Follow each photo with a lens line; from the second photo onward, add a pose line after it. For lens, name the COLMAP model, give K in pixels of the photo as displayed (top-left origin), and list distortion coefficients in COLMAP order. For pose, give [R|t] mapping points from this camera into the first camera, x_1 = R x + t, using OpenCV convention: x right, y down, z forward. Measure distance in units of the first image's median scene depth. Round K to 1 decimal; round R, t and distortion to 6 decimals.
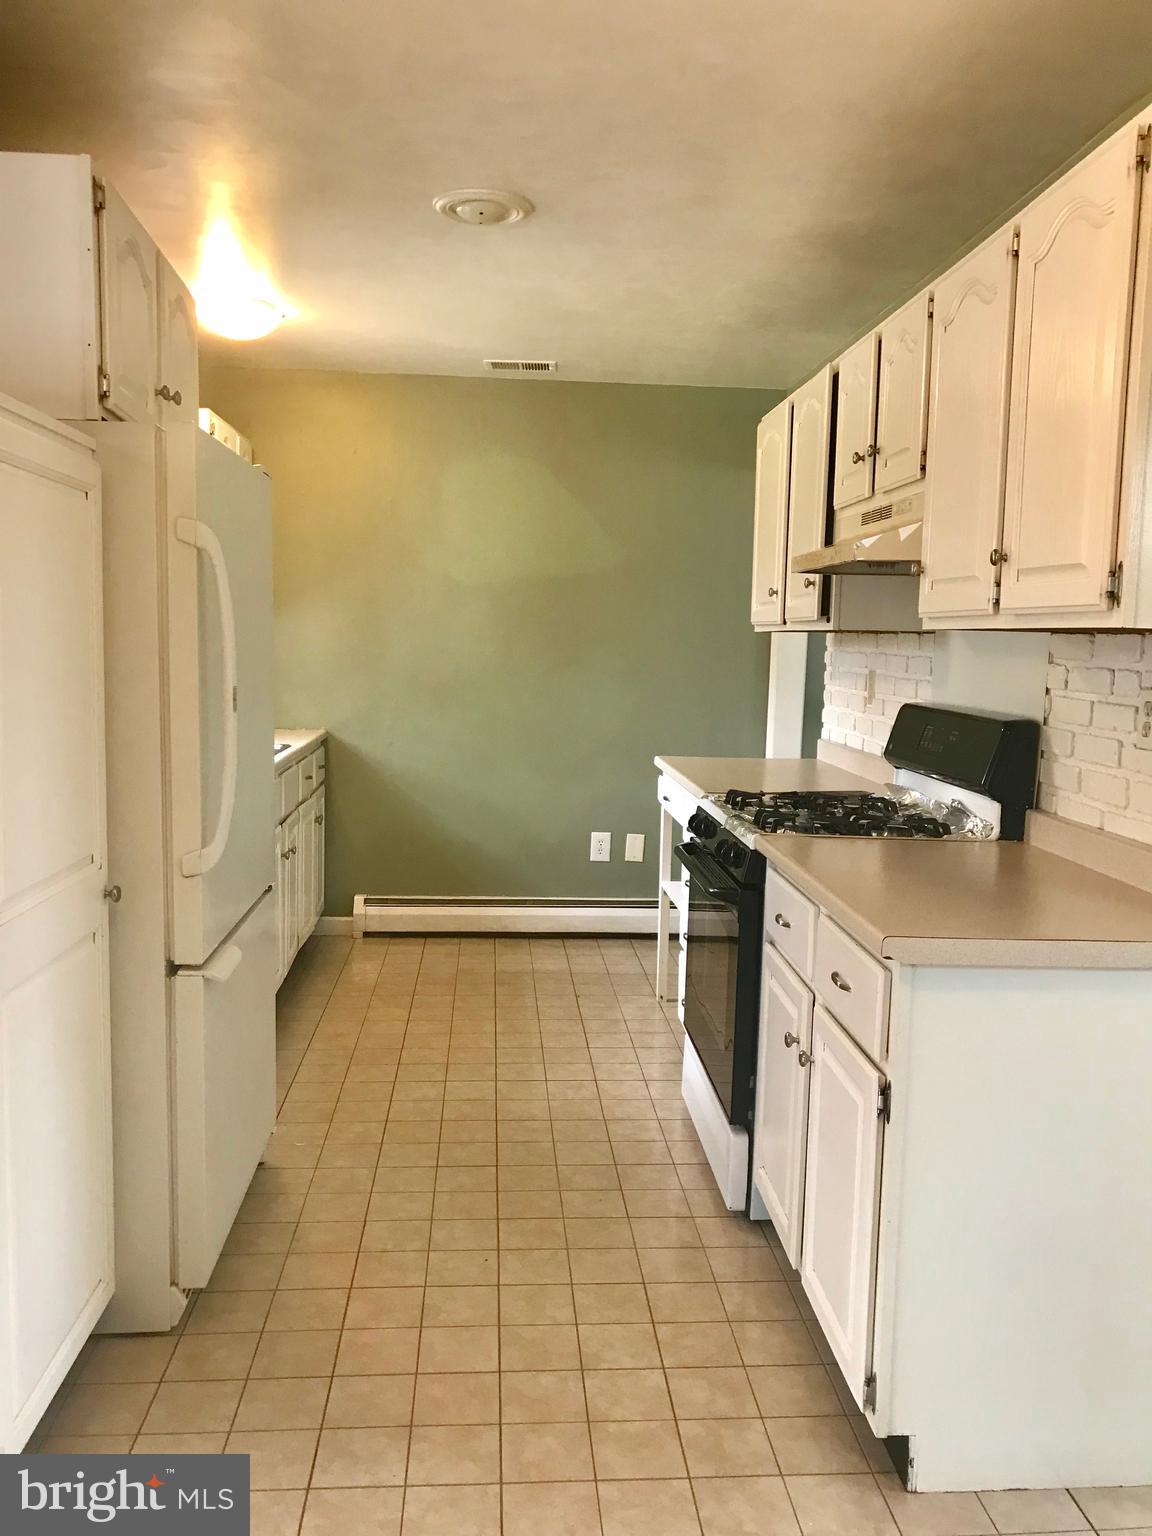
lens RADIAL K [[1276.0, 0, 585.5], [0, 1276.0, 767.3], [0, 0, 1]] dist [0.016196, -0.008361]
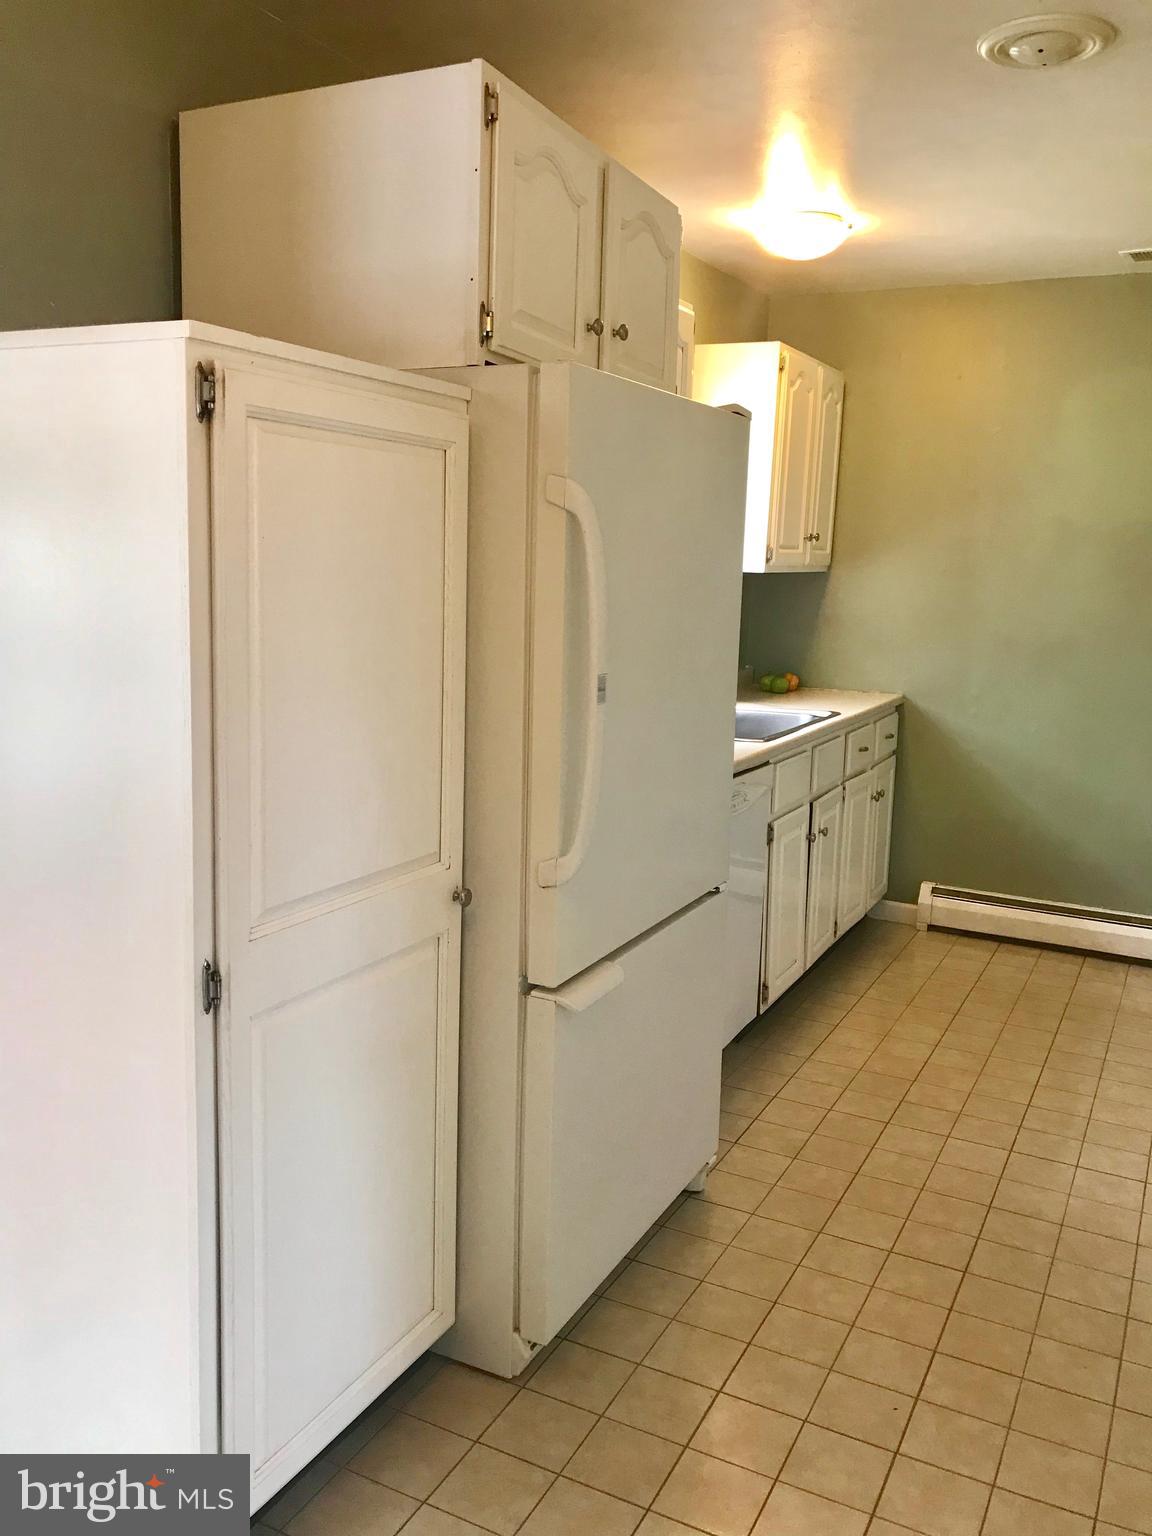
lens RADIAL K [[1276.0, 0, 571.9], [0, 1276.0, 747.1], [0, 0, 1]] dist [0.016196, -0.008361]
pose [[0.852494, 0.083014, -0.516103, 0.114593], [-0.064957, 0.996480, 0.052987, -0.044664], [0.518685, -0.011646, 0.854886, 0.206858]]
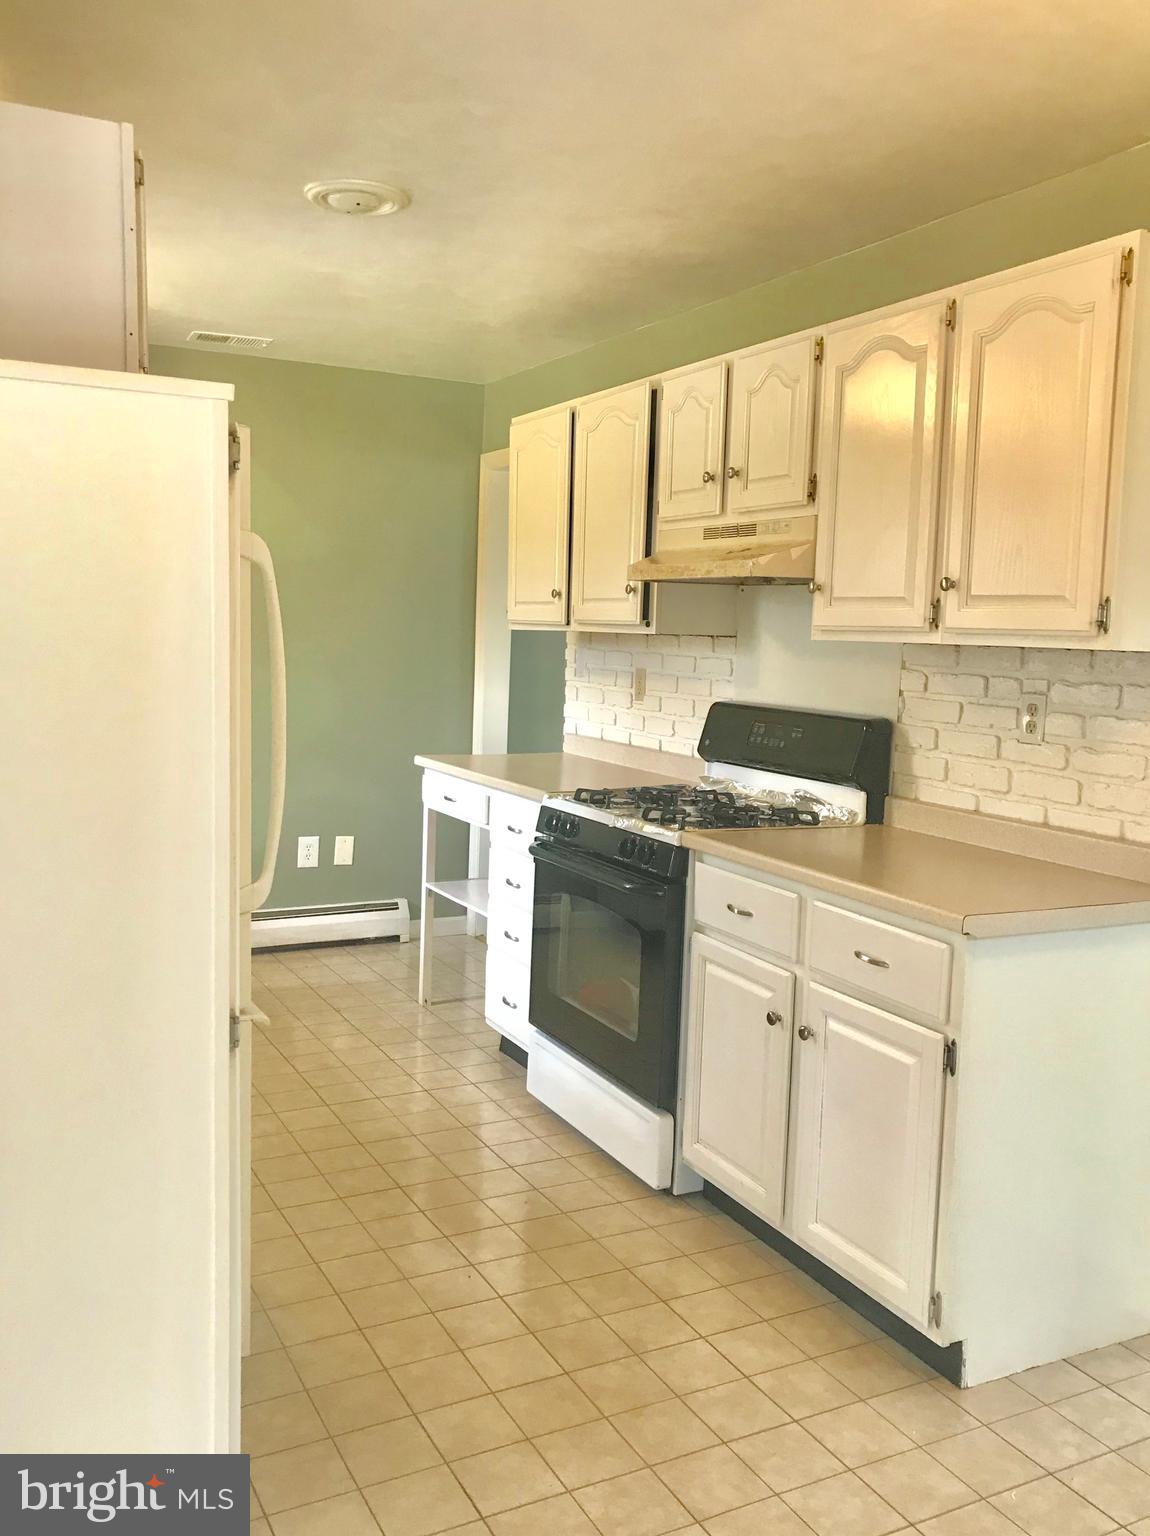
lens RADIAL K [[1337.4, 0, 577.6], [0, 1337.4, 755.8], [0, 0, 1]] dist [0.018067, -0.010789]
pose [[0.918389, -0.036317, 0.394008, -0.359845], [0.034742, 0.999334, 0.011132, -0.025020], [-0.394150, 0.003465, 0.919039, 0.007554]]
